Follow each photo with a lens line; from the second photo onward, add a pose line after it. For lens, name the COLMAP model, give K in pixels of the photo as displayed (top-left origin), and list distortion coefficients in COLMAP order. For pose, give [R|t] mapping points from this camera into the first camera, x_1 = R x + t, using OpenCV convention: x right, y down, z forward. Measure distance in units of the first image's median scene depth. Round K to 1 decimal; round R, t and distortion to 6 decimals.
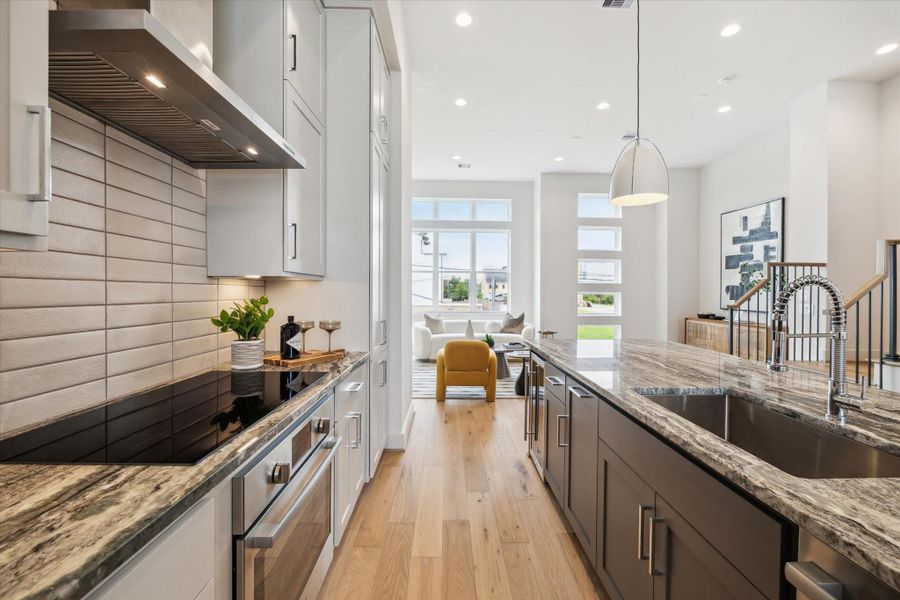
lens RADIAL K [[384.5, 0, 461.8], [0, 384.5, 294.4], [0, 0, 1]] dist [-0.010669, -0.000451]
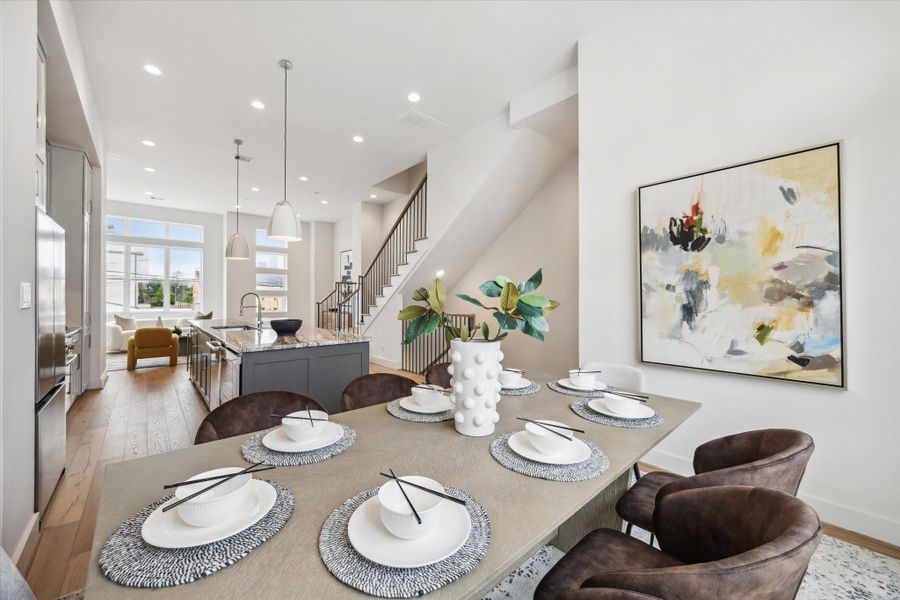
lens RADIAL K [[347.7, 0, 436.0], [0, 347.7, 293.3], [0, 0, 1]] dist [-0.002777, 0.000498]
pose [[0.788814, 0.002719, 0.614626, 0.055495], [0.005929, 0.999910, -0.012034, 0.005911], [-0.614603, 0.013137, 0.788727, -0.898153]]
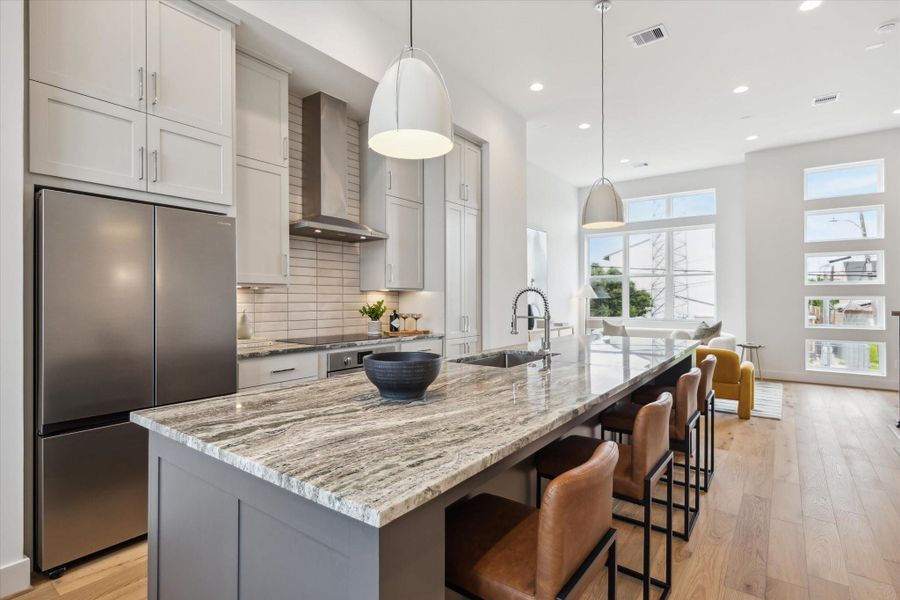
lens RADIAL K [[444.7, 0, 441.8], [0, 444.7, 298.6], [0, 0, 1]] dist [0.003004, 0.000784]
pose [[0.778180, -0.006214, -0.628011, 0.569897], [0.001294, 0.999965, -0.008291, 0.008215], [0.628040, 0.005639, 0.778161, -0.301839]]
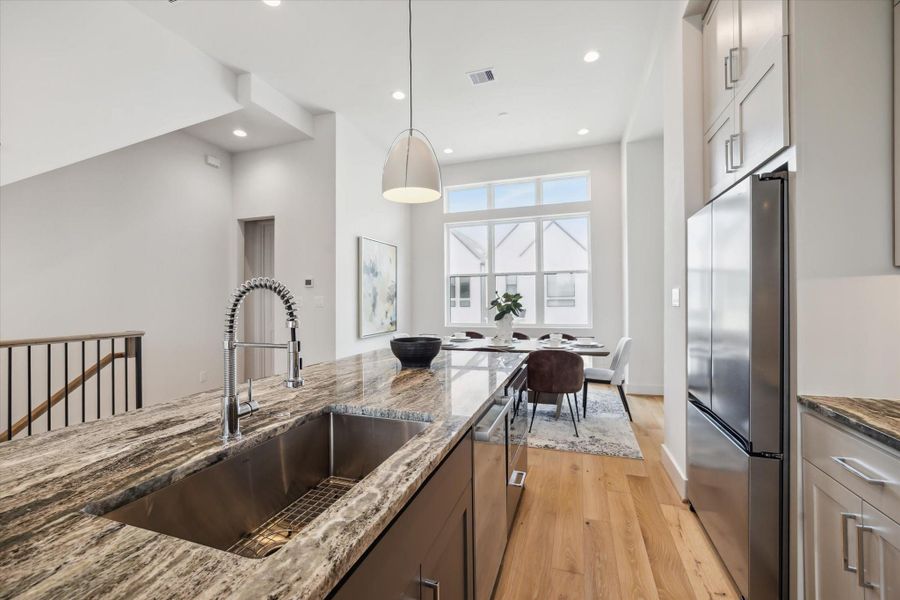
lens RADIAL K [[384.5, 0, 440.6], [0, 384.5, 298.2], [0, 0, 1]] dist [-0.010669, -0.000451]
pose [[-0.928229, 0.002053, 0.372003, 0.056263], [0.003456, 0.999989, 0.003106, -0.001037], [-0.371993, 0.004169, -0.928226, 0.491003]]
